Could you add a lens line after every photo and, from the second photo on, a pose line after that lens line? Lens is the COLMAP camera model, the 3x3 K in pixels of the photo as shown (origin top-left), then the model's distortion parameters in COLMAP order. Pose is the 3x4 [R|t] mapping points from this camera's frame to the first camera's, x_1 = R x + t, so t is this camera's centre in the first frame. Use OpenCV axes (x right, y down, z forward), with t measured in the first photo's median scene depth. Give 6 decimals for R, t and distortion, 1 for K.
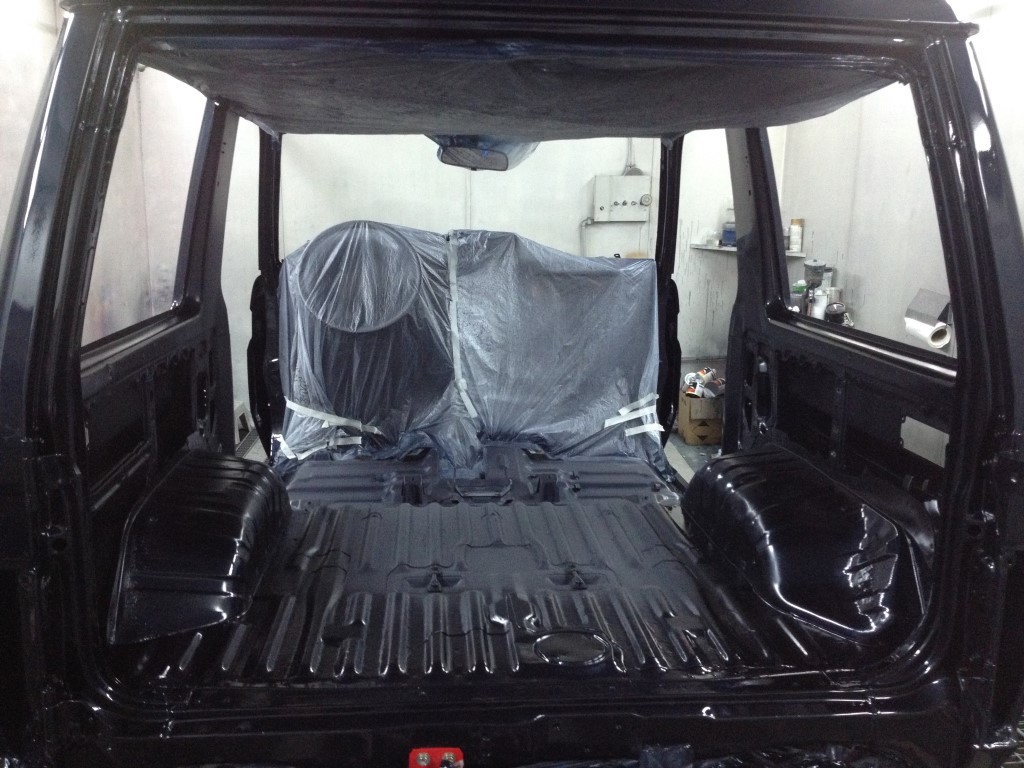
lens RADIAL K [[994.5, 0, 512.0], [0, 994.5, 384.0], [0, 0, 1]] dist [0.126495, -0.002044]
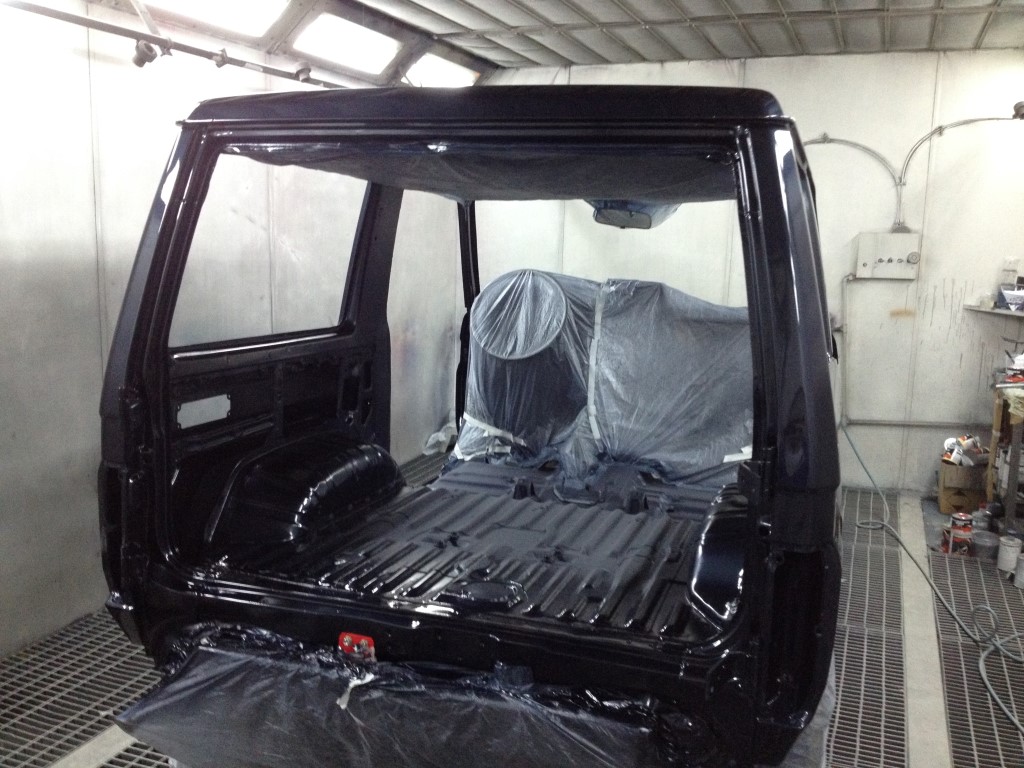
lens RADIAL K [[1018.2, 0, 512.0], [0, 1018.2, 384.0], [0, 0, 1]] dist [0.168035, -0.444345]
pose [[0.907327, 0.072046, -0.414207, 0.351819], [-0.095285, 0.994810, -0.035689, 0.021365], [0.409486, 0.071849, 0.909483, -0.123471]]
